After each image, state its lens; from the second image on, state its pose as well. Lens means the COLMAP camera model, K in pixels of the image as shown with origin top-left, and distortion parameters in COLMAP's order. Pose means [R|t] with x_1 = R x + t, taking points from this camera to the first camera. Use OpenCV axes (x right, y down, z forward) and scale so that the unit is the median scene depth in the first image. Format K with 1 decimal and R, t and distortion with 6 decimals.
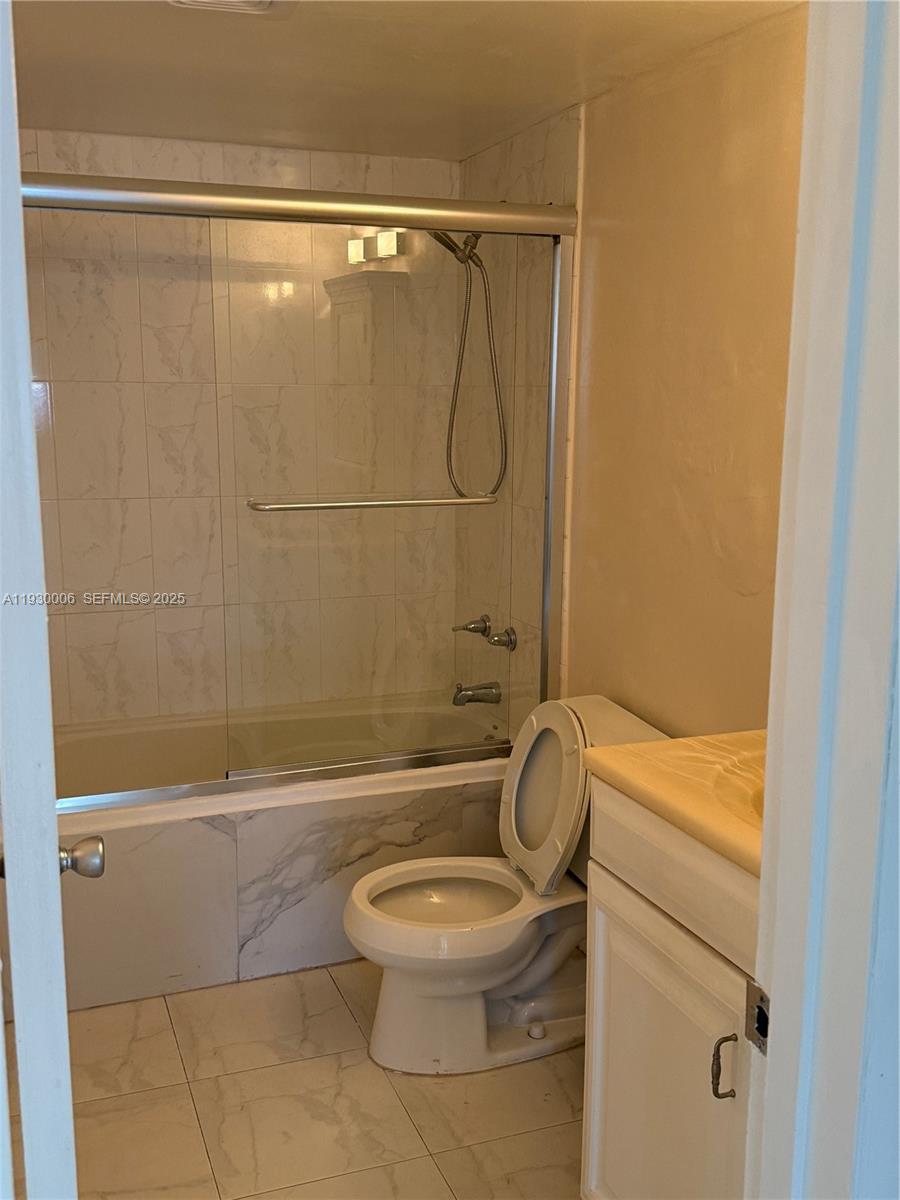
lens RADIAL K [[1187.4, 0, 450.0], [0, 1187.4, 600.0], [0, 0, 1]] dist [0.191092, -0.445339]
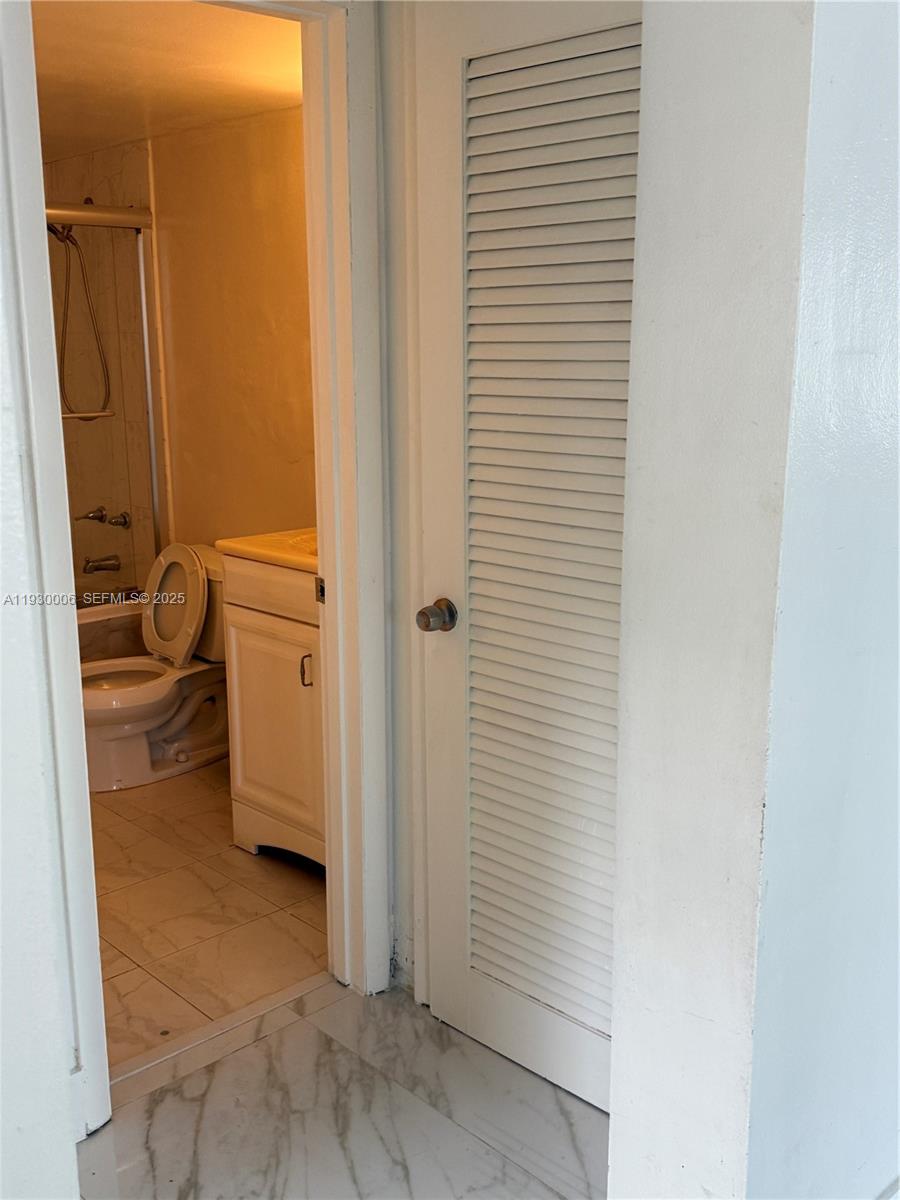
lens RADIAL K [[1188.4, 0, 447.2], [0, 1188.4, 588.7], [0, 0, 1]] dist [0.181093, -0.349970]
pose [[0.924292, -0.091990, 0.370436, -0.156238], [0.078020, 0.995565, 0.052559, 0.083437], [-0.373628, -0.019678, 0.927370, -0.520868]]
